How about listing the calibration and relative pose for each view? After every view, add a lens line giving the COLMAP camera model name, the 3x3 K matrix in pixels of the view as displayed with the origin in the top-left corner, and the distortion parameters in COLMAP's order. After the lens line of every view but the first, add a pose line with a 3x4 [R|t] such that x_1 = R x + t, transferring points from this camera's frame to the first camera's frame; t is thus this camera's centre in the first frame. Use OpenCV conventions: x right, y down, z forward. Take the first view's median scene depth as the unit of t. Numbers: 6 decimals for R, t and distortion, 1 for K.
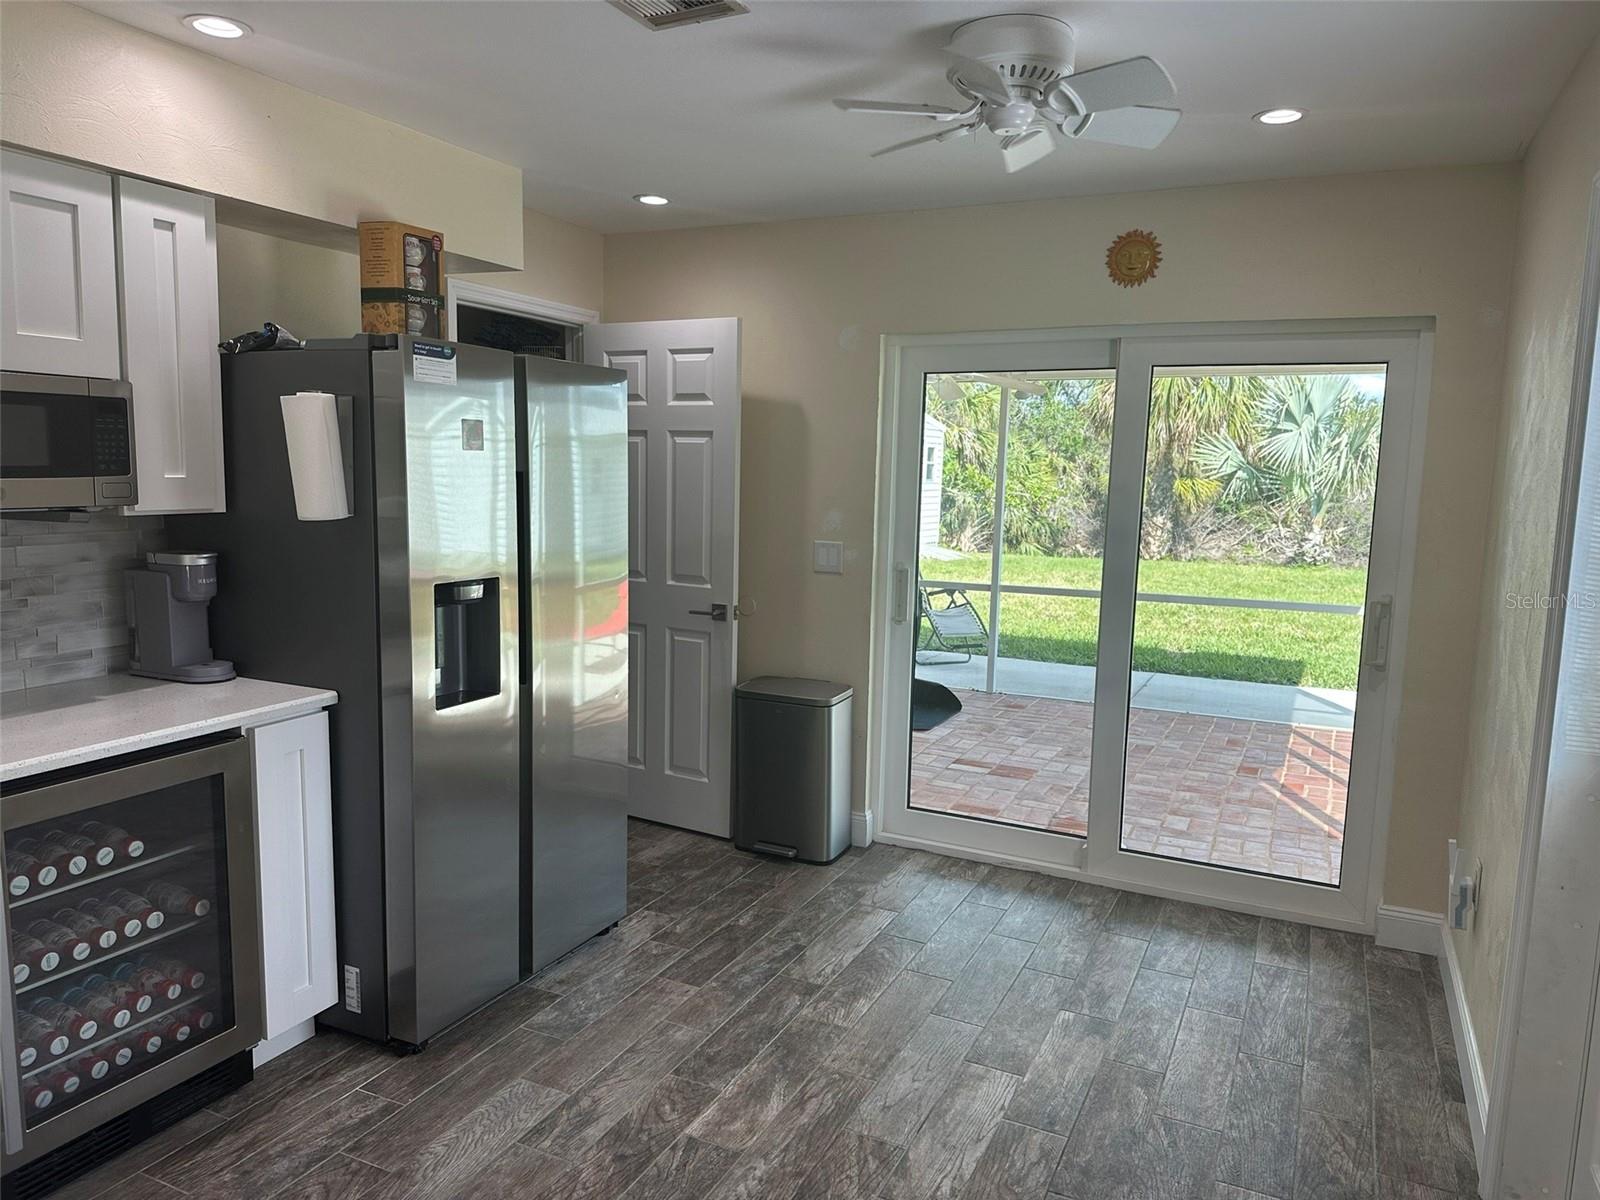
lens RADIAL K [[1124.9, 0, 797.3], [0, 1124.9, 603.9], [0, 0, 1]] dist [0.059128, -0.067327]
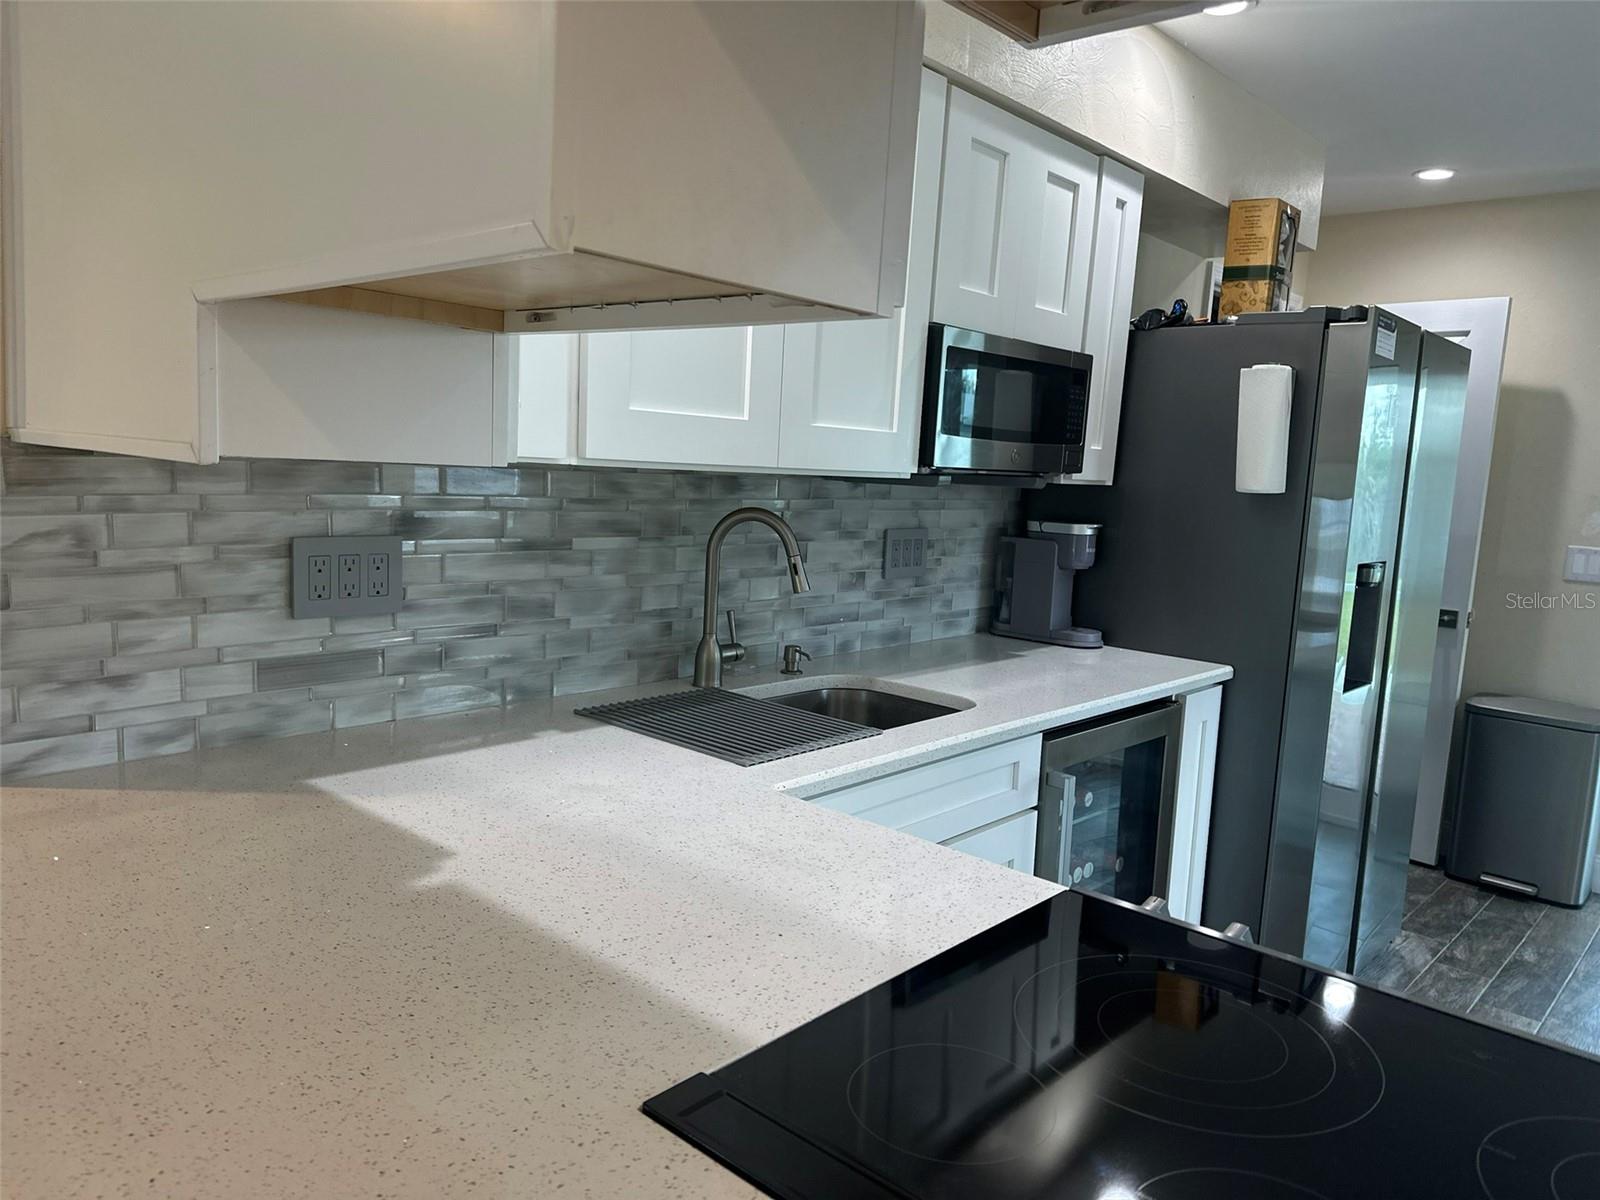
lens RADIAL K [[1124.9, 0, 794.7], [0, 1124.9, 606.9], [0, 0, 1]] dist [0.059128, -0.067327]
pose [[0.956320, 0.065275, -0.284940, -0.481874], [-0.066618, 0.997766, 0.004987, 0.044074], [0.284629, 0.014213, 0.958532, -0.065398]]
